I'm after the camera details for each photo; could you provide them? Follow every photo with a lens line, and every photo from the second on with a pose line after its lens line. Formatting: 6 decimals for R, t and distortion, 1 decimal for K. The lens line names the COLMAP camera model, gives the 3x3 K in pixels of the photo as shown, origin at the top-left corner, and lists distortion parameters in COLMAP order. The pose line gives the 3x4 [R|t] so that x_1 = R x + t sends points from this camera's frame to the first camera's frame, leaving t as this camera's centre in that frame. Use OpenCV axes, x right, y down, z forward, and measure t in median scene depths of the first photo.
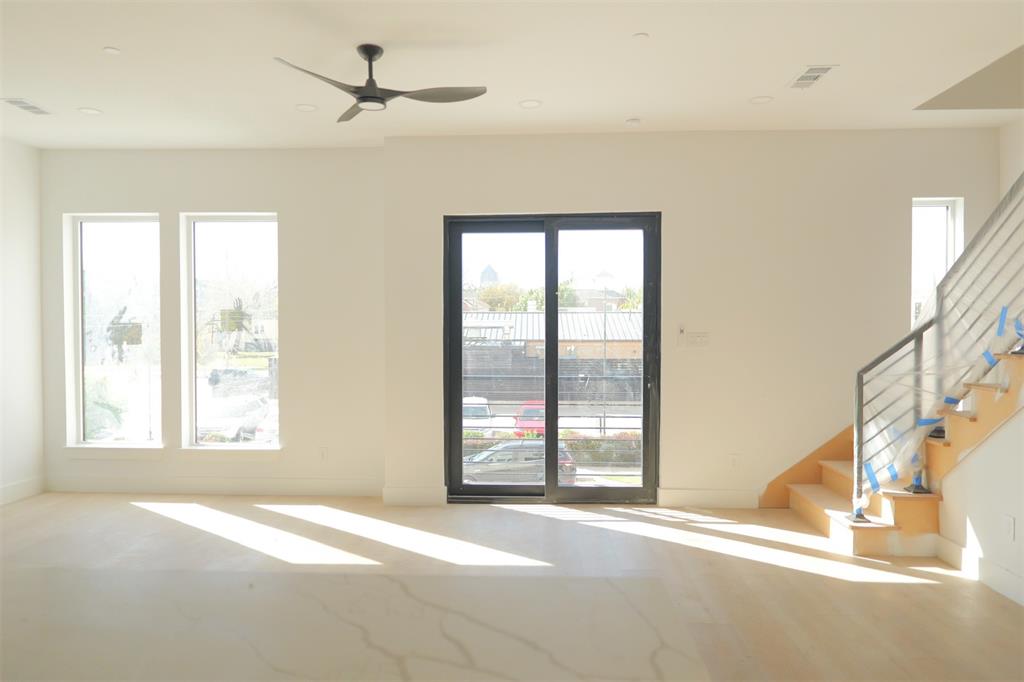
lens RADIAL K [[693.4, 0, 512.0], [0, 693.4, 341.0], [0, 0, 1]] dist [-0.002333, -0.001799]
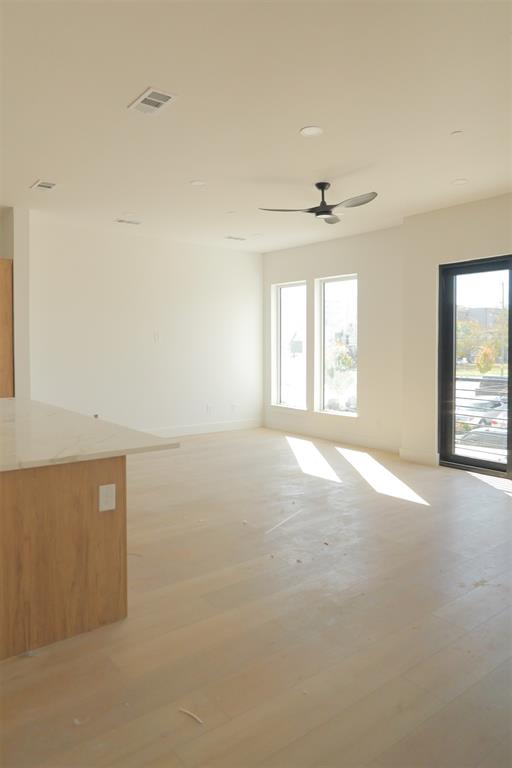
lens RADIAL K [[533.6, 0, 258.6], [0, 533.6, 366.5], [0, 0, 1]] dist [-0.002695, -0.001106]
pose [[0.655097, 0.030442, -0.754931, 0.472426], [-0.012836, 0.999492, 0.029165, 0.001485], [0.755436, -0.009416, 0.655155, -0.006624]]
